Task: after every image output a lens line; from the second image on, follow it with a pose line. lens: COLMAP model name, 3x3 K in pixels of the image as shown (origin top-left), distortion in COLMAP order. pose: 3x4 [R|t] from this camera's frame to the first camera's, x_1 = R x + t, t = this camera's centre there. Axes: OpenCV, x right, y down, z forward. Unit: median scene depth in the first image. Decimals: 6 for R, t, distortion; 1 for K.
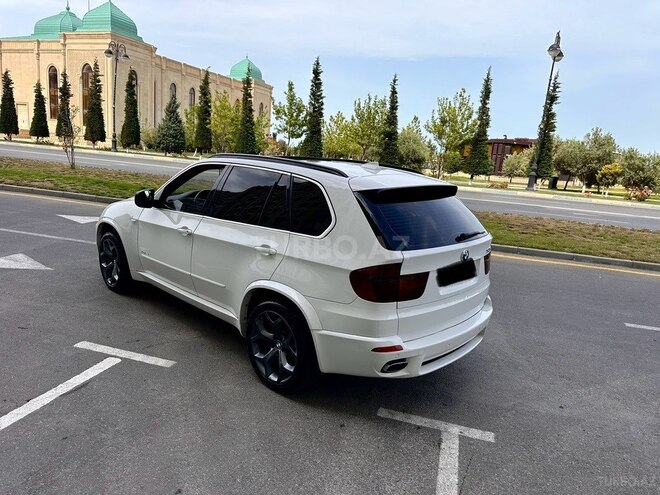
lens RADIAL K [[466.1, 0, 328.9], [0, 466.1, 245.6], [0, 0, 1]] dist [0.036461, -0.041607]
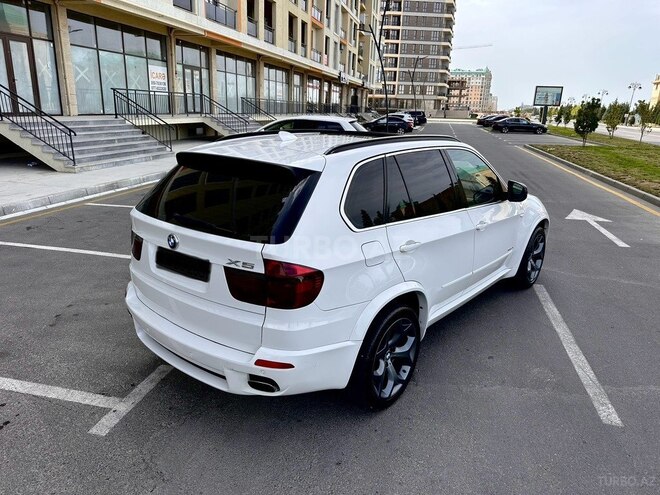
lens RADIAL K [[466.1, 0, 328.6], [0, 466.1, 245.3], [0, 0, 1]] dist [0.036461, -0.041607]
pose [[0.056873, 0.213920, -0.975194, 0.591416], [-0.234729, 0.952260, 0.195200, -0.104118], [0.970396, 0.217805, 0.104371, 0.638064]]
